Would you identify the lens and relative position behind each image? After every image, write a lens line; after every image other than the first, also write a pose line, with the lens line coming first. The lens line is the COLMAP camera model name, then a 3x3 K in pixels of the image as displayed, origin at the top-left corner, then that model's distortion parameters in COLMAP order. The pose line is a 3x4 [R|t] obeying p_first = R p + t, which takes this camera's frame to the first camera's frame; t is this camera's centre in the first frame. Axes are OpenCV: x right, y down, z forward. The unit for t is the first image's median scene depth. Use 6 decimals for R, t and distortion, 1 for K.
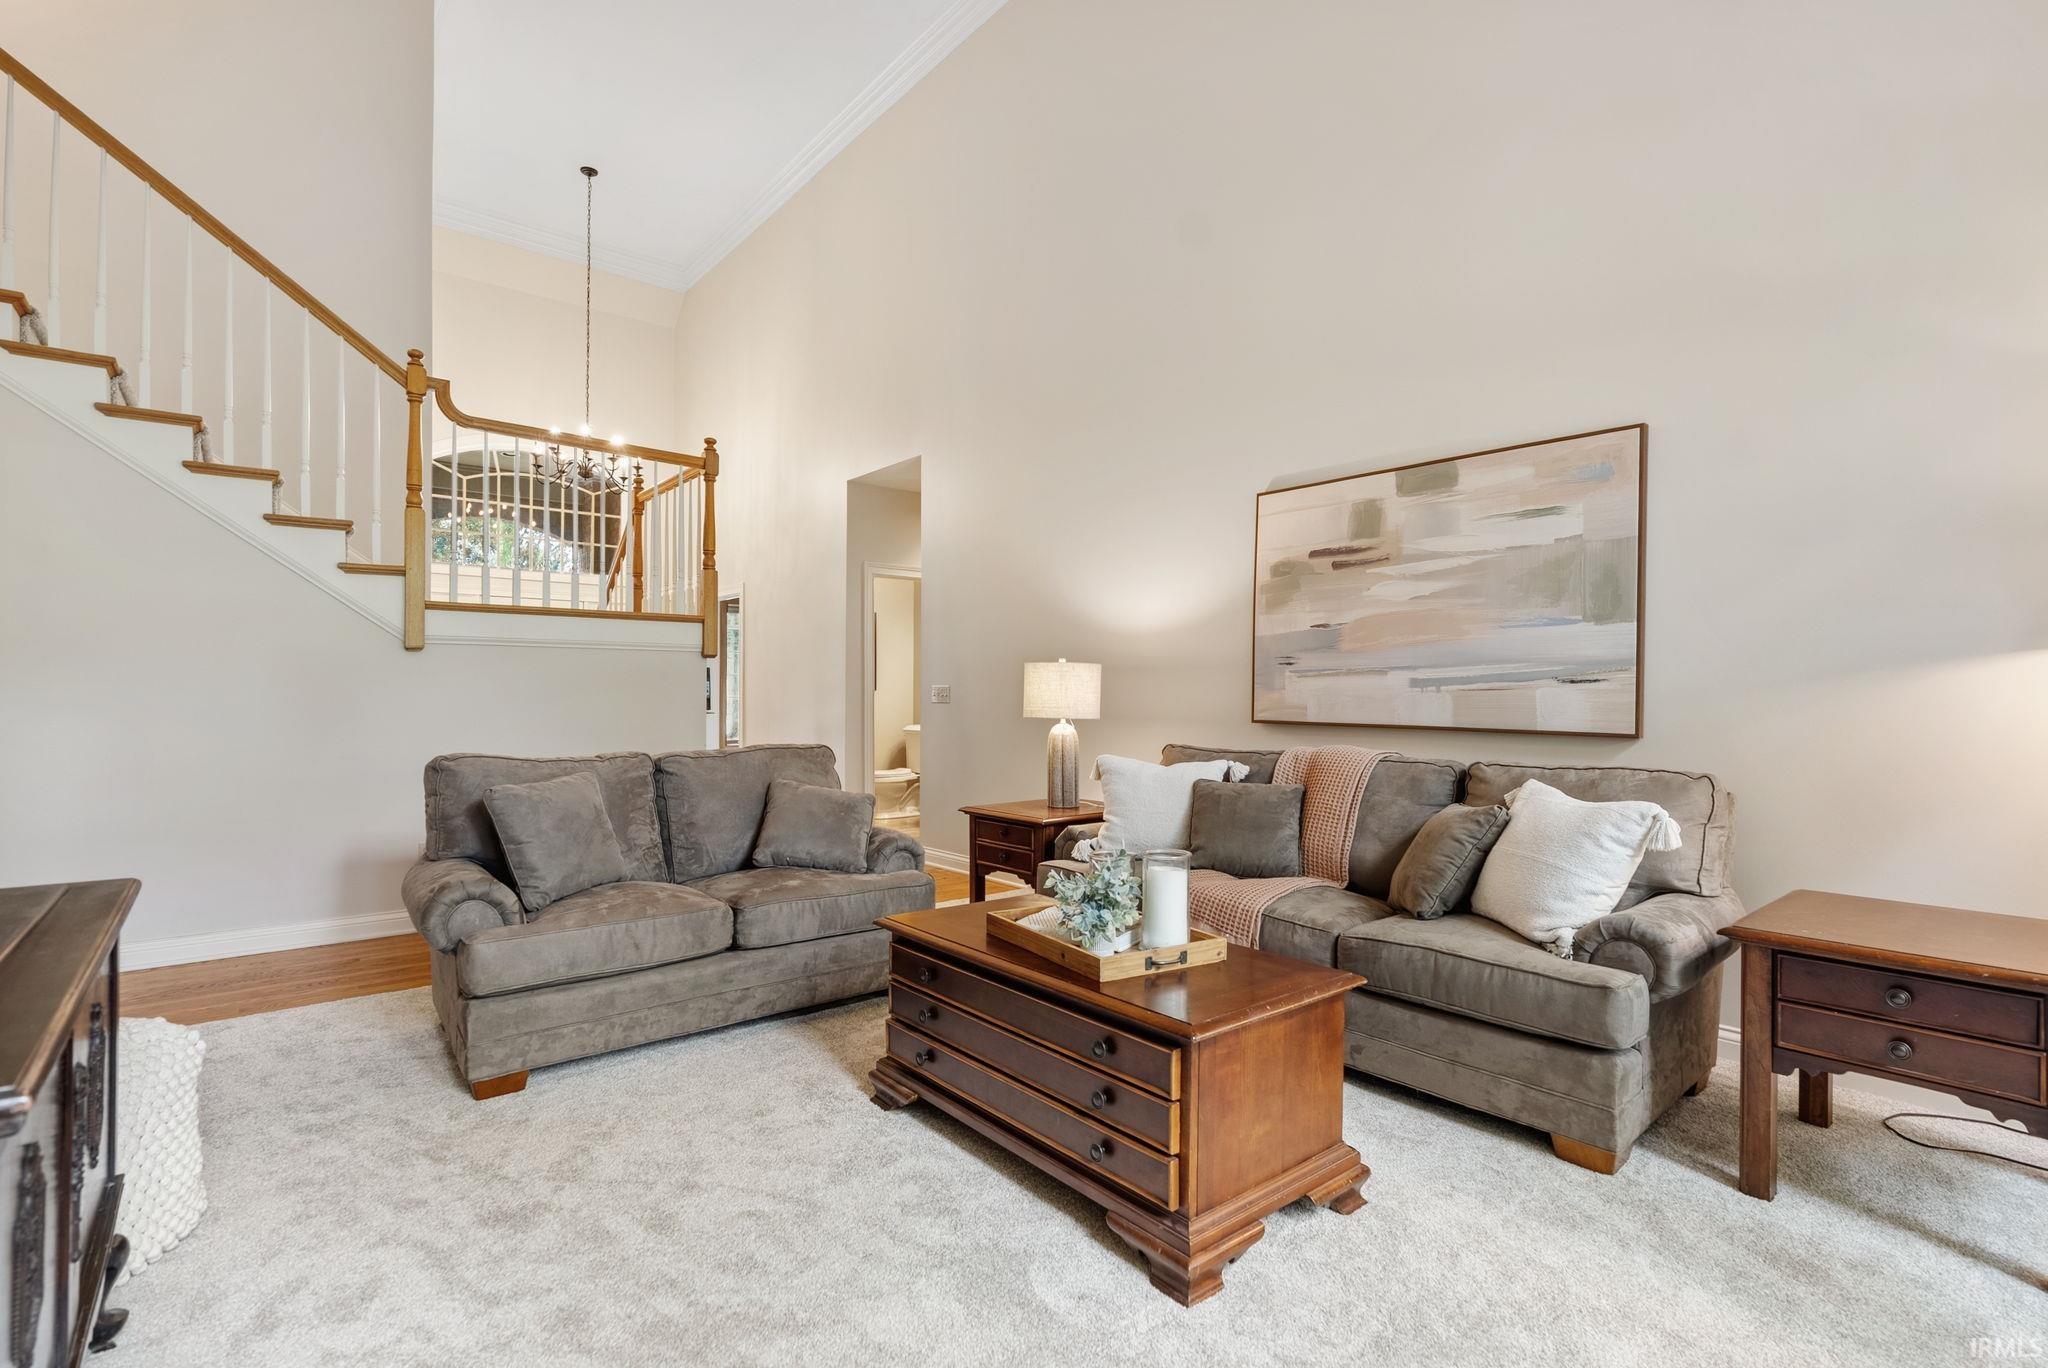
lens RADIAL K [[955.2, 0, 1040.2], [0, 955.2, 690.4], [0, 0, 1]] dist [-0.004873, 0.000287]
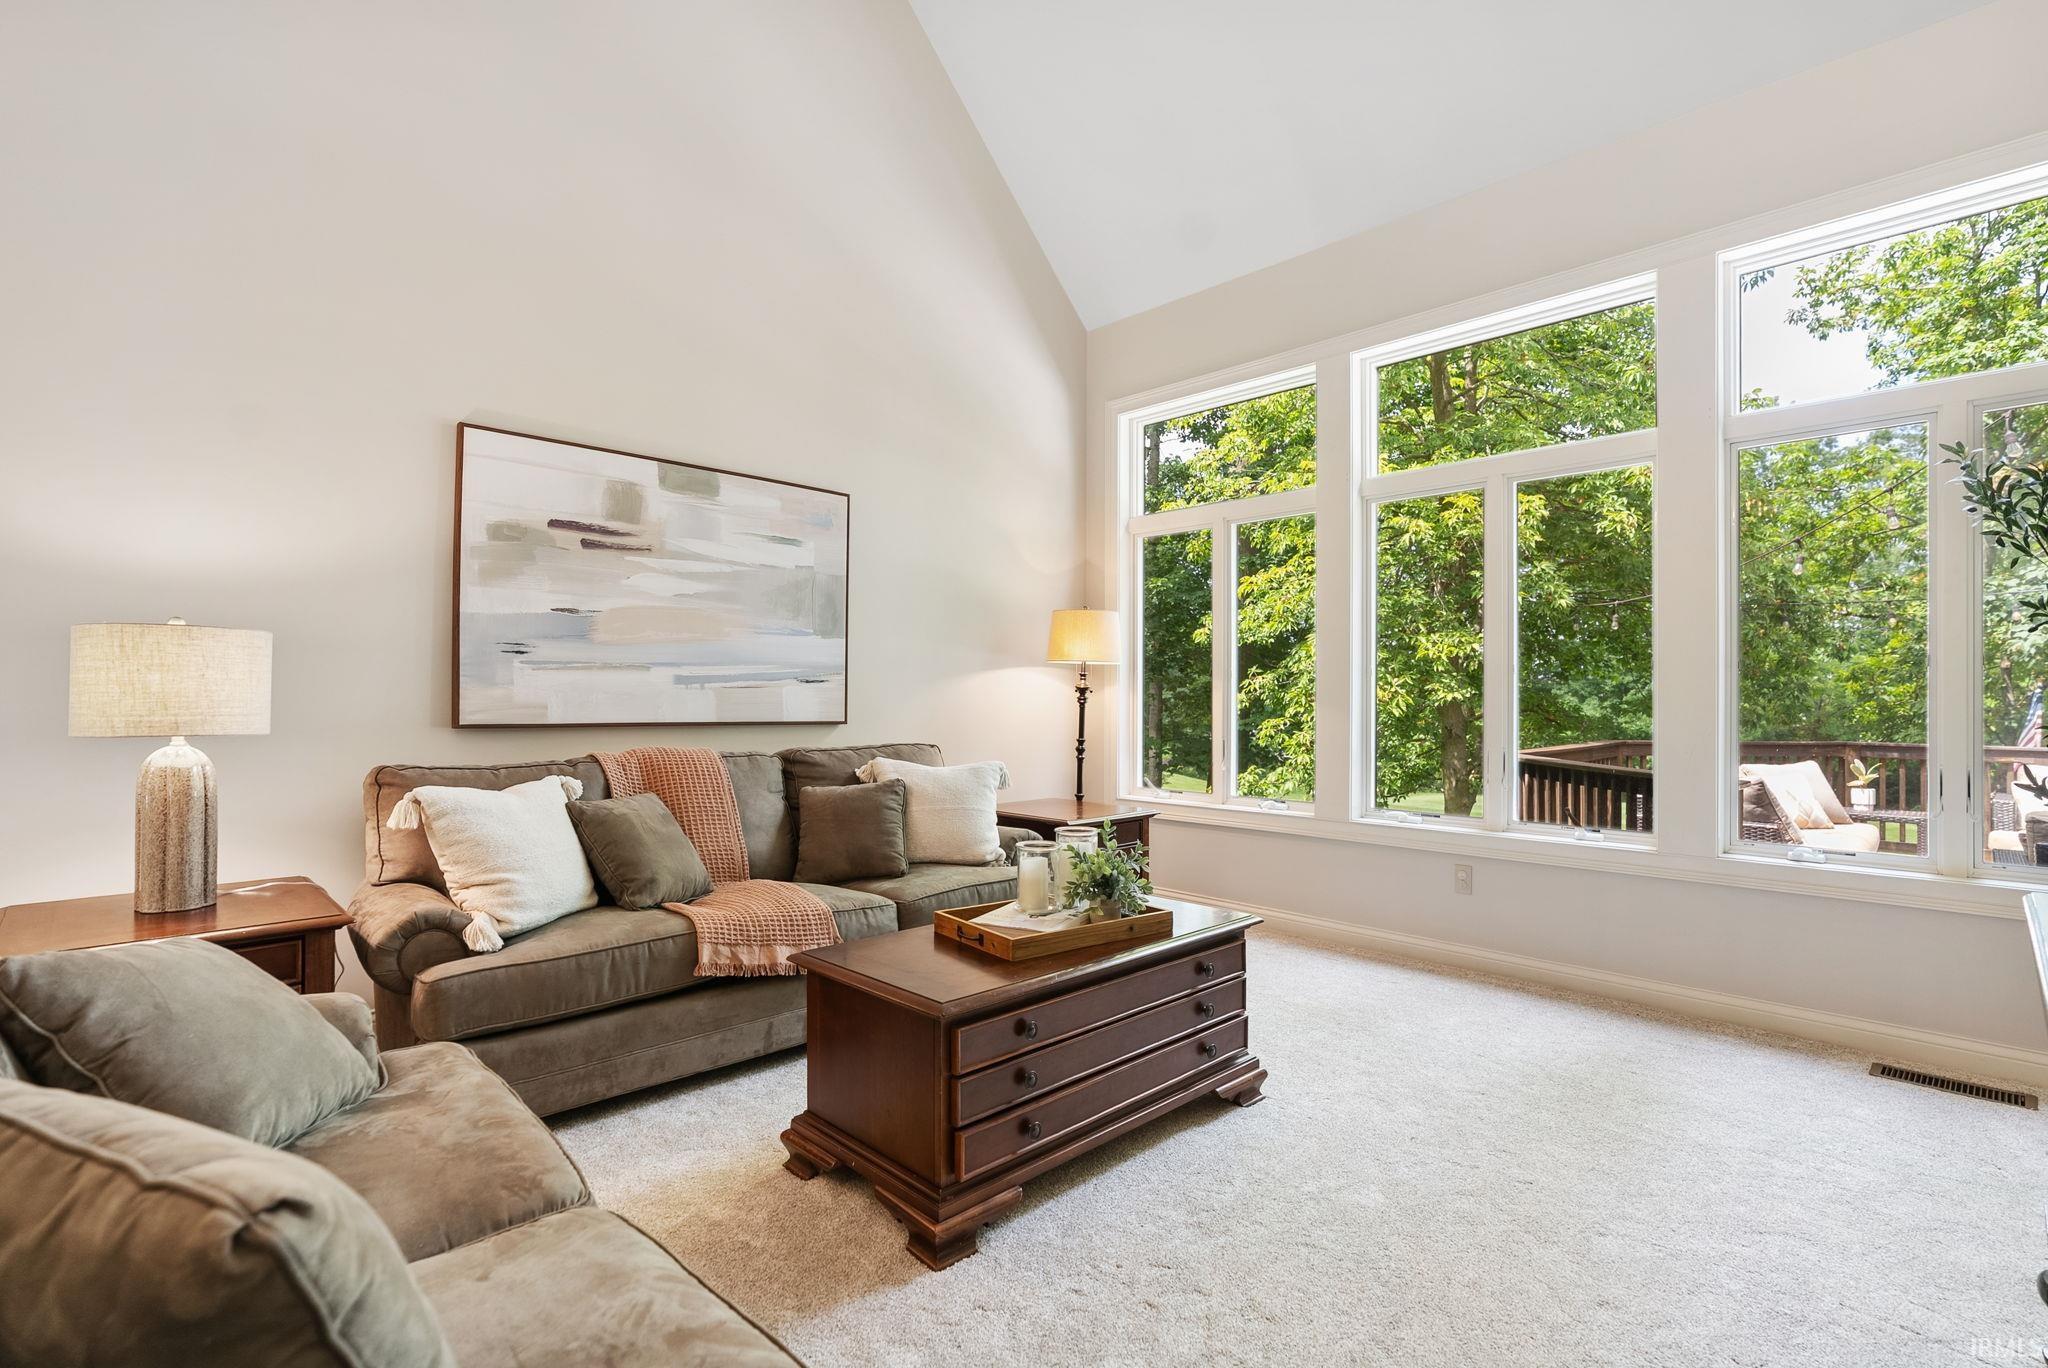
lens RADIAL K [[955.2, 0, 1036.7], [0, 955.2, 673.8], [0, 0, 1]] dist [-0.004873, 0.000287]
pose [[-0.077104, 0.016965, 0.996879, -0.628634], [-0.010836, 0.999782, -0.017852, -0.000199], [-0.996964, -0.012178, -0.076903, 0.693059]]
